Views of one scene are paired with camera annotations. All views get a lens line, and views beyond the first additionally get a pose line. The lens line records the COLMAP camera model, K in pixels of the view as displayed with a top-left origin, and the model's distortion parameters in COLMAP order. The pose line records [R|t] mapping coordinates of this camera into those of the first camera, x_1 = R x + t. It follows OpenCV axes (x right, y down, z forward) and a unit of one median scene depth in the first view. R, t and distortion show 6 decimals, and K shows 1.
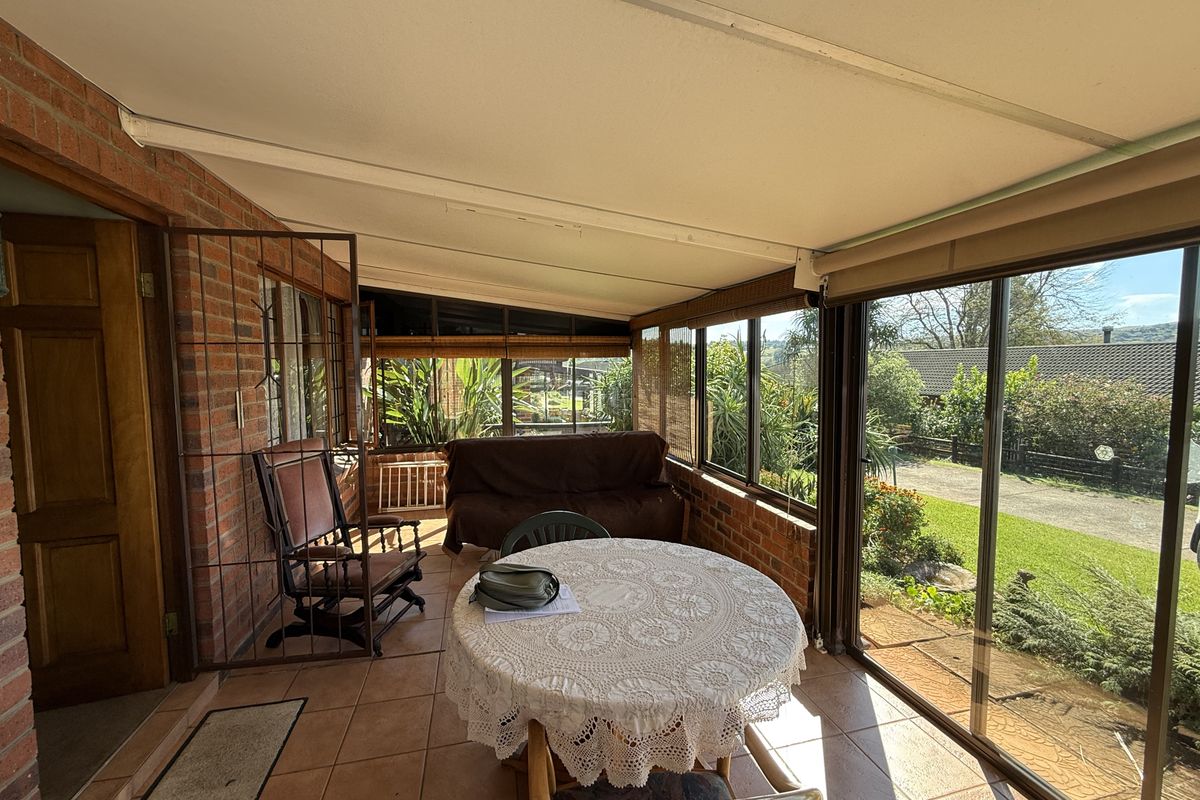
lens RADIAL K [[474.4, 0, 600.0], [0, 474.4, 400.0], [0, 0, 1]] dist [0.000246, 0.000292]
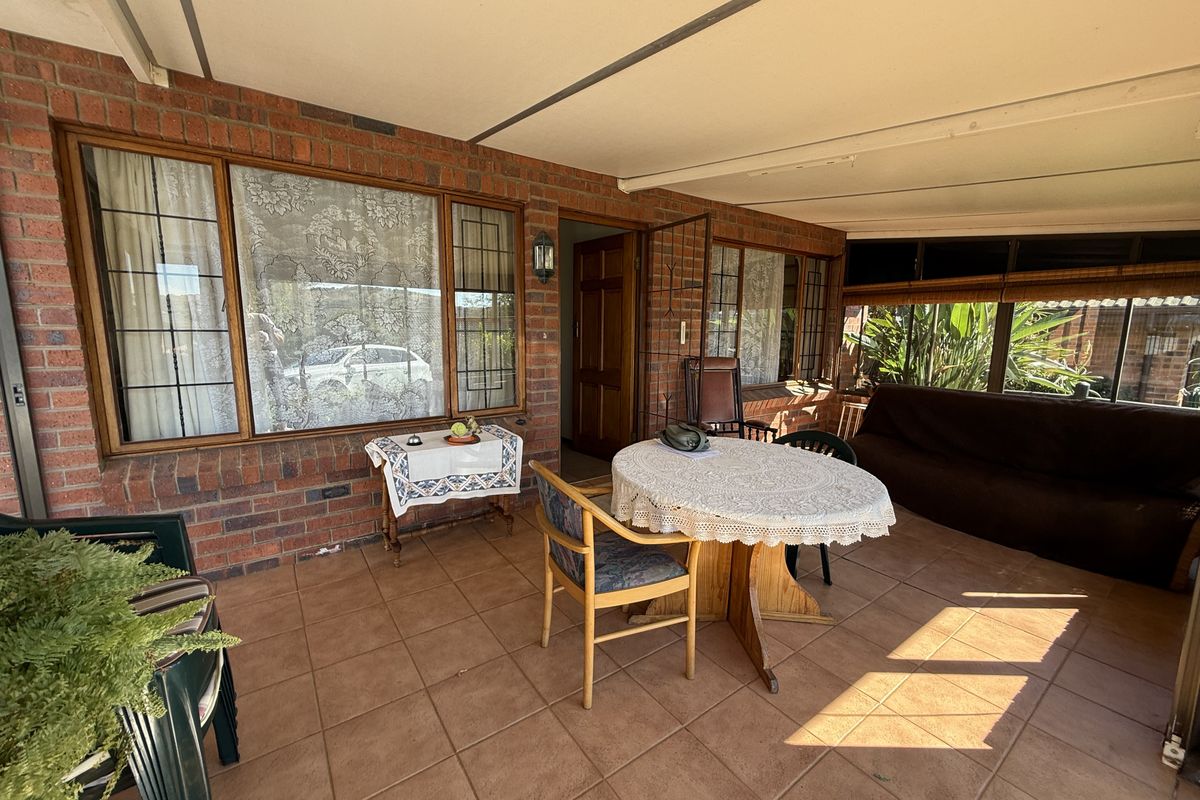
lens RADIAL K [[474.4, 0, 600.0], [0, 474.4, 400.0], [0, 0, 1]] dist [0.000246, 0.000292]
pose [[0.362462, 0.151107, -0.919667, 0.487406], [-0.079976, 0.988172, 0.130842, 0.041228], [0.928561, 0.026126, 0.370260, 0.076184]]
